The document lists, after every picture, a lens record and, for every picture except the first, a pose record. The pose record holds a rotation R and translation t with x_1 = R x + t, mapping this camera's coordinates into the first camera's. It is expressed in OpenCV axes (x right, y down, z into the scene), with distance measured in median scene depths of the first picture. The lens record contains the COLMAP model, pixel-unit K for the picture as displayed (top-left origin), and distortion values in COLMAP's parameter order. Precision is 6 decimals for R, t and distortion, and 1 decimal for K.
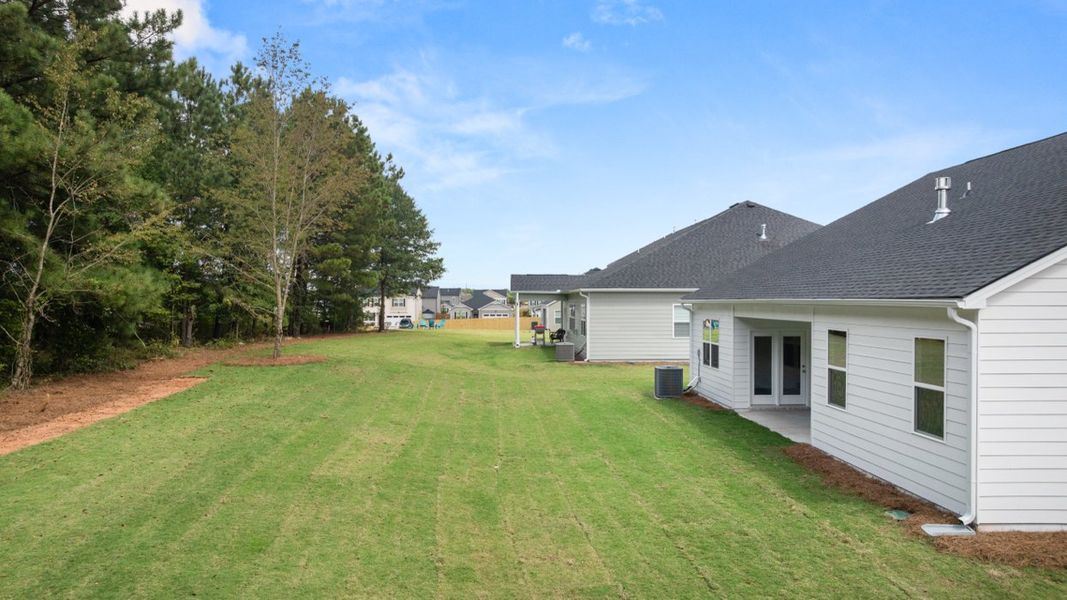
lens RADIAL K [[752.1, 0, 538.2], [0, 752.1, 297.4], [0, 0, 1]] dist [-0.007057, -0.000282]
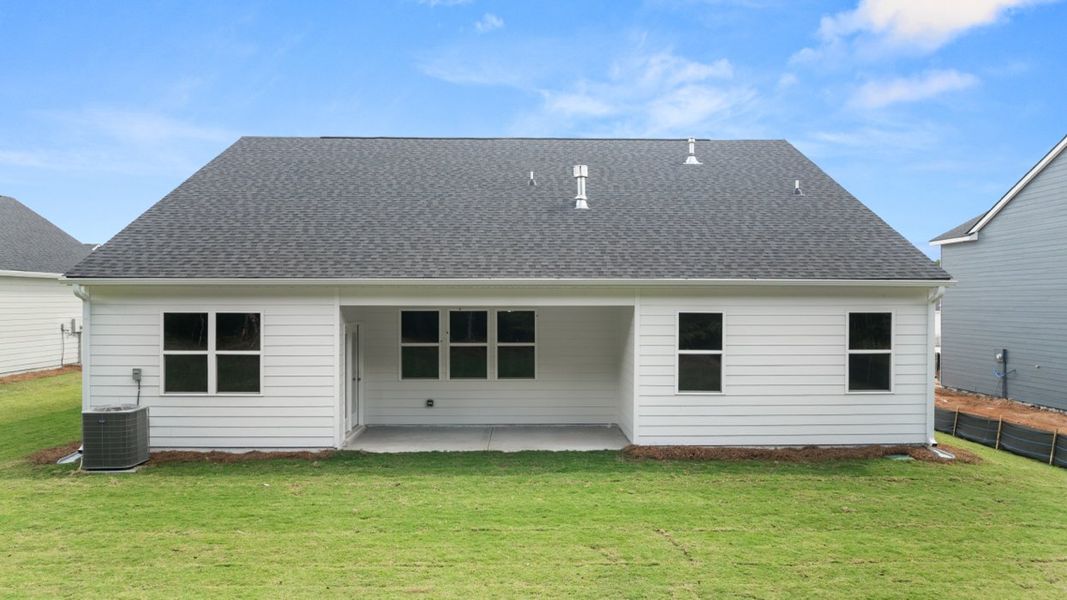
lens RADIAL K [[752.1, 0, 538.2], [0, 752.1, 297.4], [0, 0, 1]] dist [-0.007057, -0.000282]
pose [[0.023907, 0.005584, 0.999699, -0.689820], [-0.005705, 0.999969, -0.005449, 0.037446], [-0.999698, -0.005573, 0.023938, 1.442854]]
